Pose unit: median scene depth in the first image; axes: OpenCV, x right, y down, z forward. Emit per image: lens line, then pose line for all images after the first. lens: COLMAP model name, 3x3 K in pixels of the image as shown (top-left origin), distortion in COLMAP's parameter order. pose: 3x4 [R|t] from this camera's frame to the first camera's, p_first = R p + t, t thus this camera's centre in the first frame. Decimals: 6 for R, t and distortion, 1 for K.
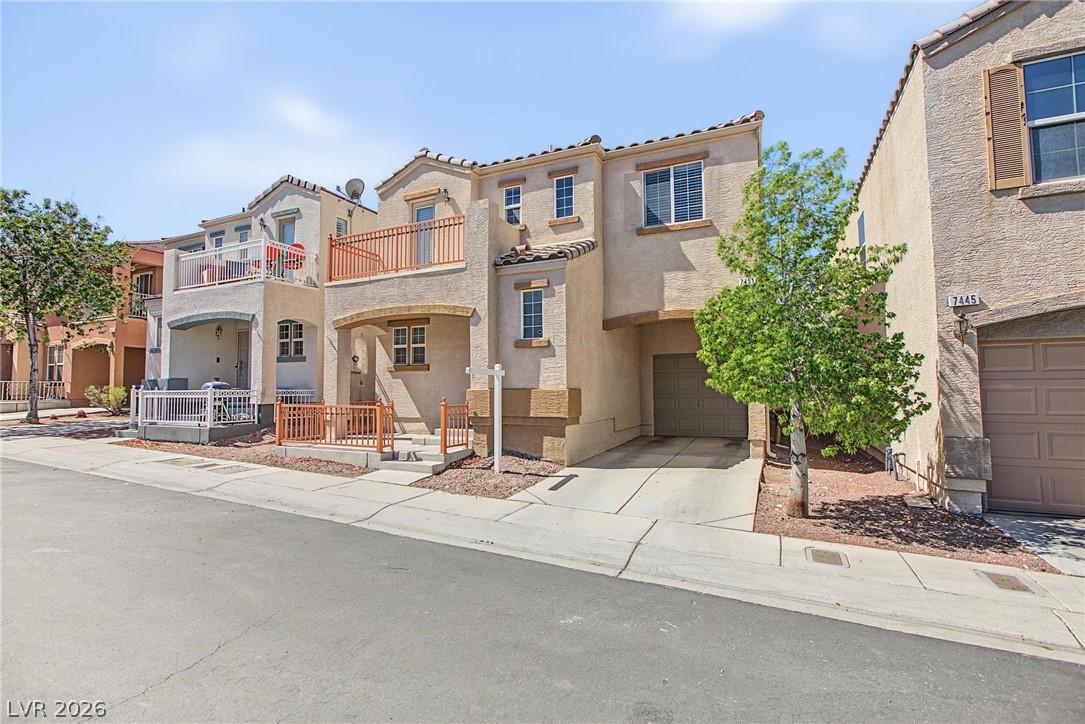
lens RADIAL K [[497.2, 0, 536.1], [0, 497.2, 363.6], [0, 0, 1]] dist [-0.007290, 0.000982]
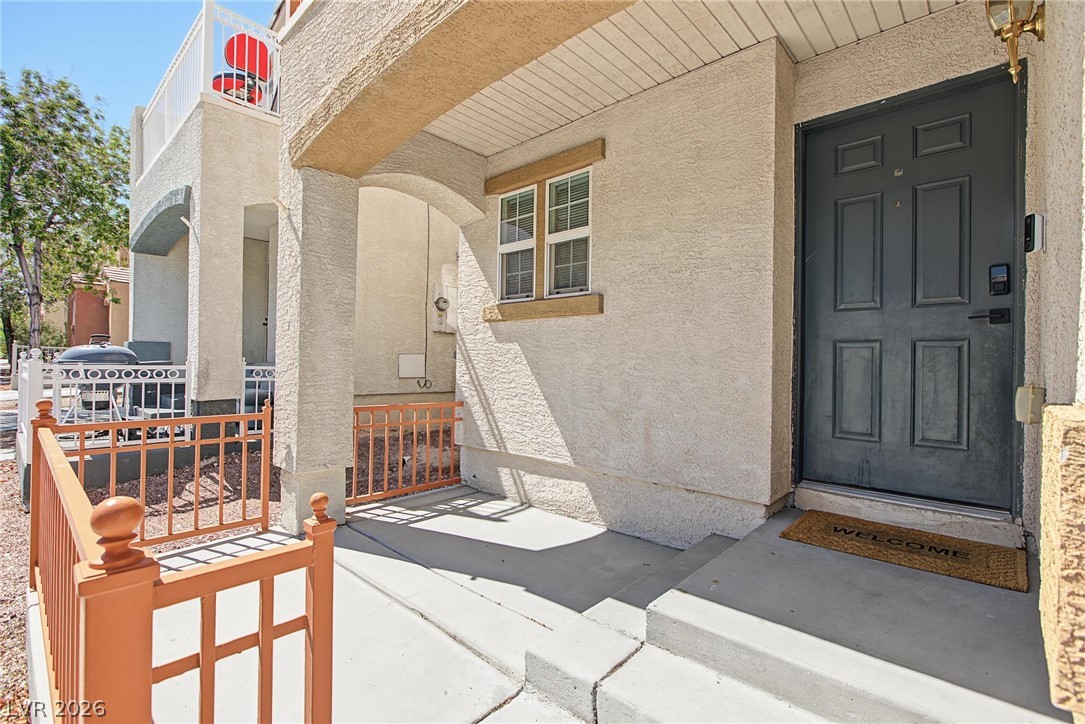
lens RADIAL K [[497.2, 0, 542.6], [0, 497.2, 360.4], [0, 0, 1]] dist [-0.007290, 0.000982]
pose [[0.956333, 0.016648, -0.291806, -0.161607], [-0.005134, 0.999179, 0.040178, 0.030390], [0.292235, -0.036926, 0.955633, 0.701135]]
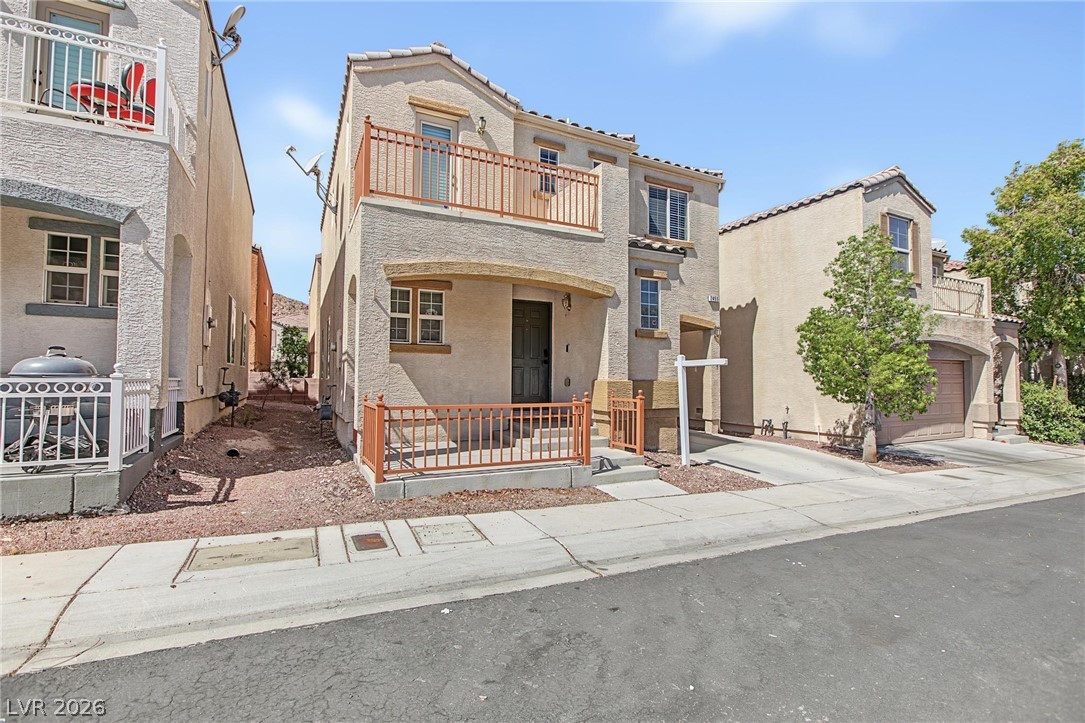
lens RADIAL K [[497.2, 0, 536.3], [0, 497.2, 361.6], [0, 0, 1]] dist [-0.007290, 0.000982]
pose [[0.615420, 0.032982, 0.787509, -0.711642], [-0.049286, 0.998779, -0.003314, 0.021879], [-0.786657, -0.036773, 0.616294, 0.447369]]
